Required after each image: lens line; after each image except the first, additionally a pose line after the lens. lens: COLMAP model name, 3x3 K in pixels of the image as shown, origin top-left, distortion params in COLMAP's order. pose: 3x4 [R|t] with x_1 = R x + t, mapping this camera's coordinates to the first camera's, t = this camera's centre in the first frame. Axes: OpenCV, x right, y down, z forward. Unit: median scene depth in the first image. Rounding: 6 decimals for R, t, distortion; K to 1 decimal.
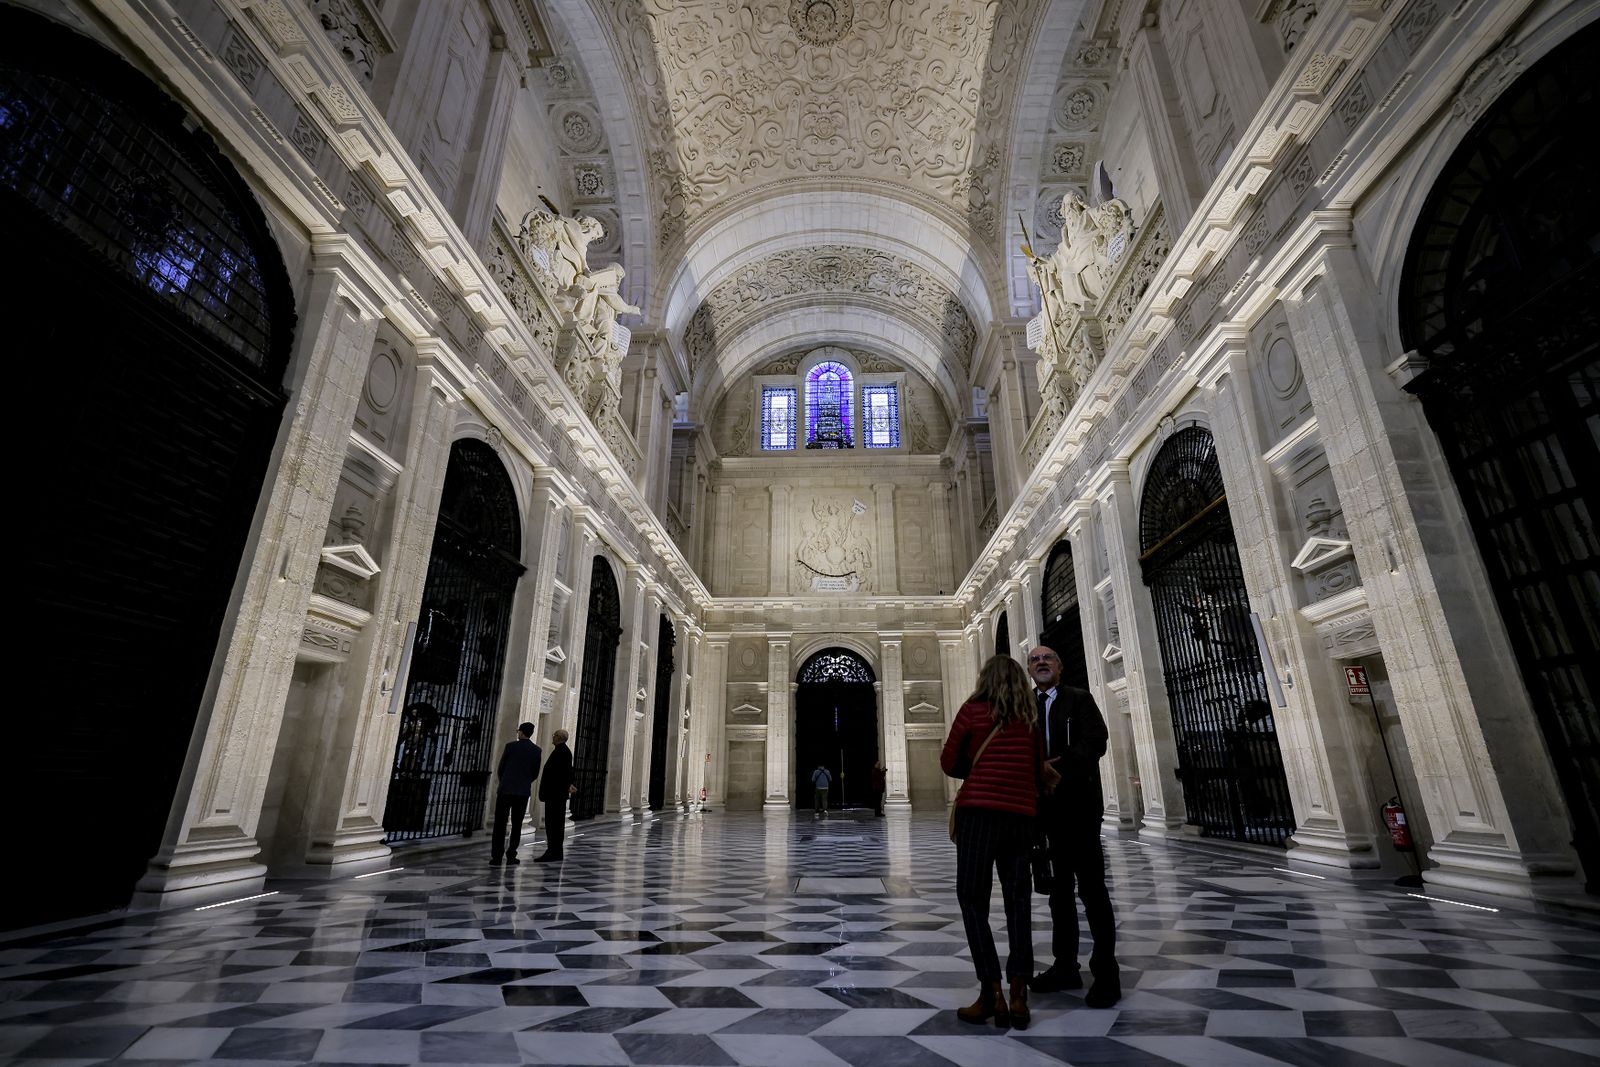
lens RADIAL K [[688.9, 0, 802.1], [0, 688.9, 537.7], [0, 0, 1]] dist [-0.041794, 0.014105]
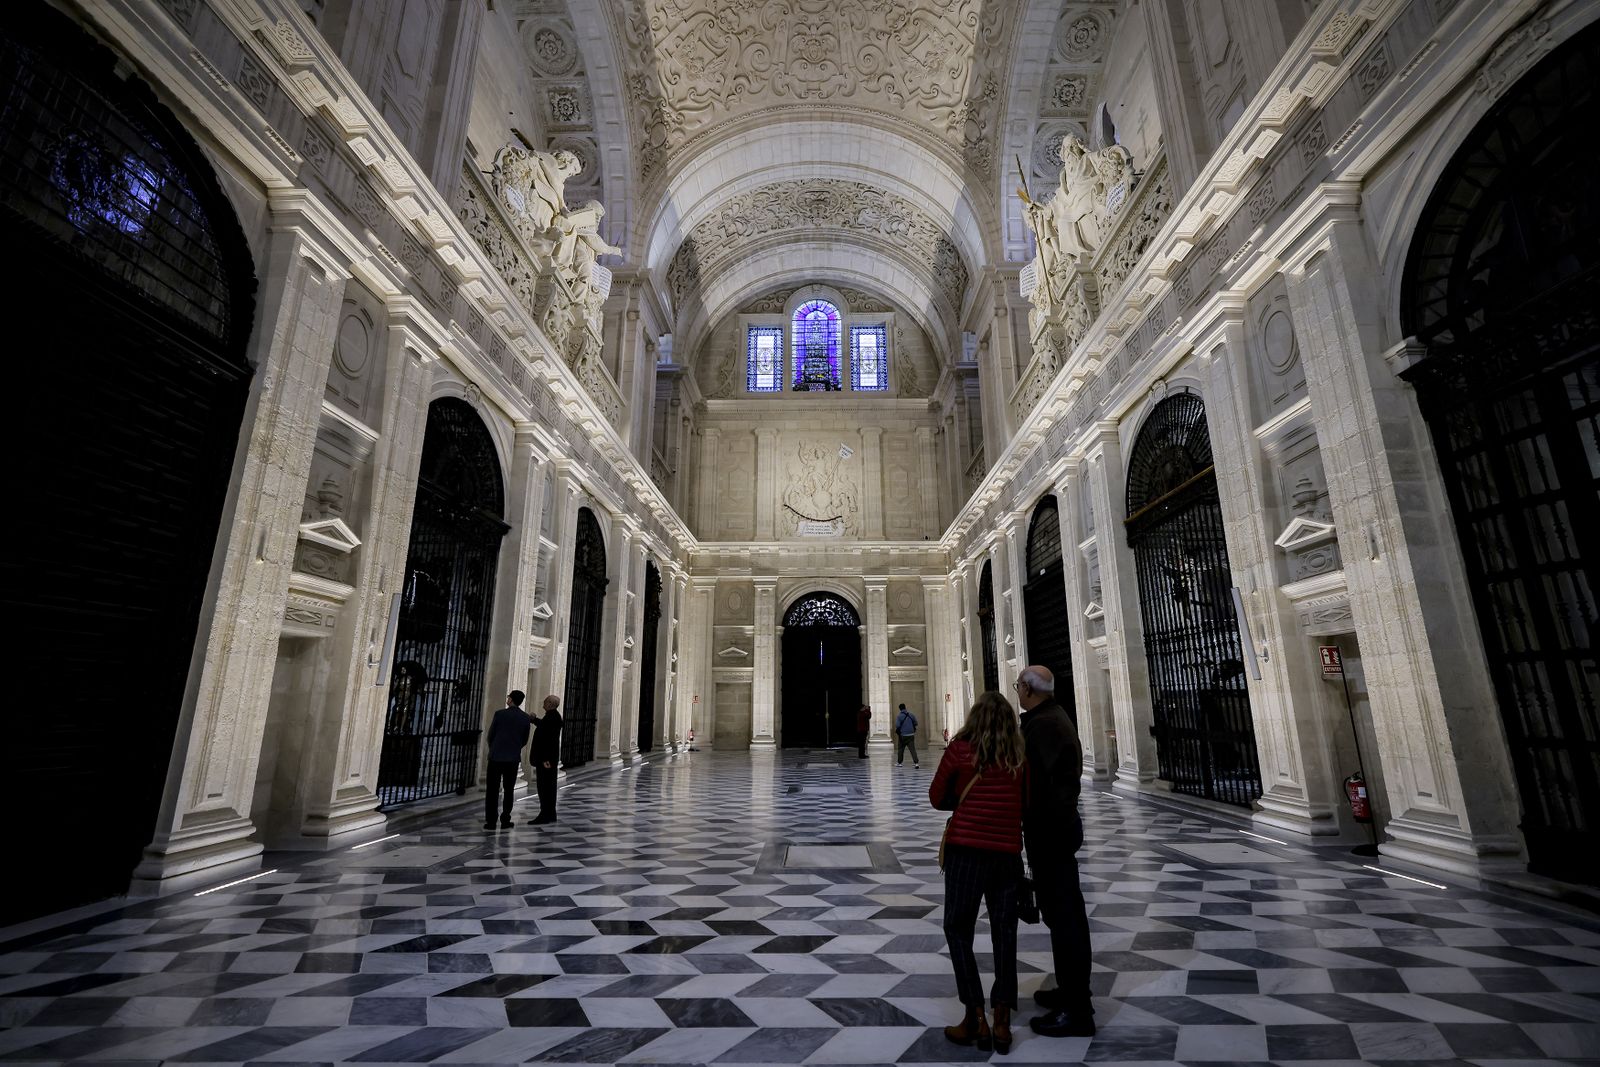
lens RADIAL K [[688.9, 0, 804.2], [0, 688.9, 527.7], [0, 0, 1]] dist [-0.041794, 0.014105]
pose [[0.999659, 0.003829, 0.025827, -0.005253], [-0.006168, 0.995823, 0.091099, -0.052094], [-0.025370, -0.091228, 0.995507, 0.008426]]
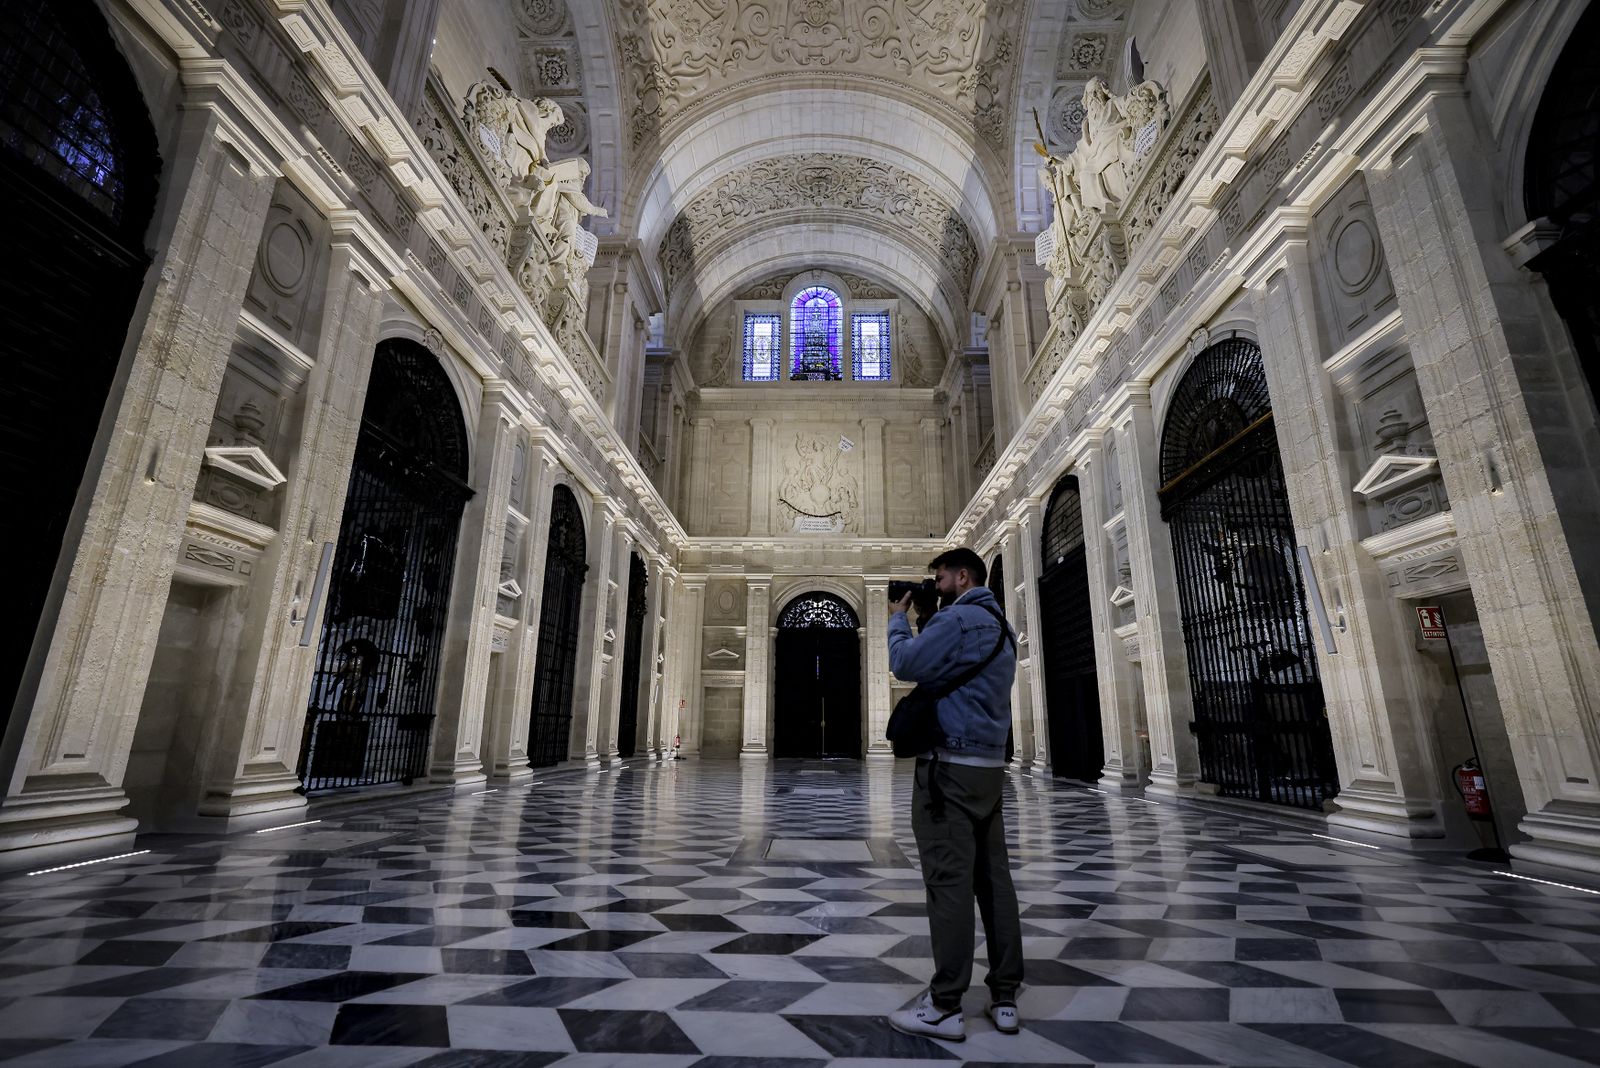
lens RADIAL K [[688.9, 0, 791.0], [0, 688.9, 538.1], [0, 0, 1]] dist [-0.041794, 0.014105]
pose [[0.999850, 0.015536, 0.007624, 0.005611], [-0.016038, 0.997351, 0.070955, 0.039211], [-0.006502, -0.071067, 0.997450, 0.112980]]
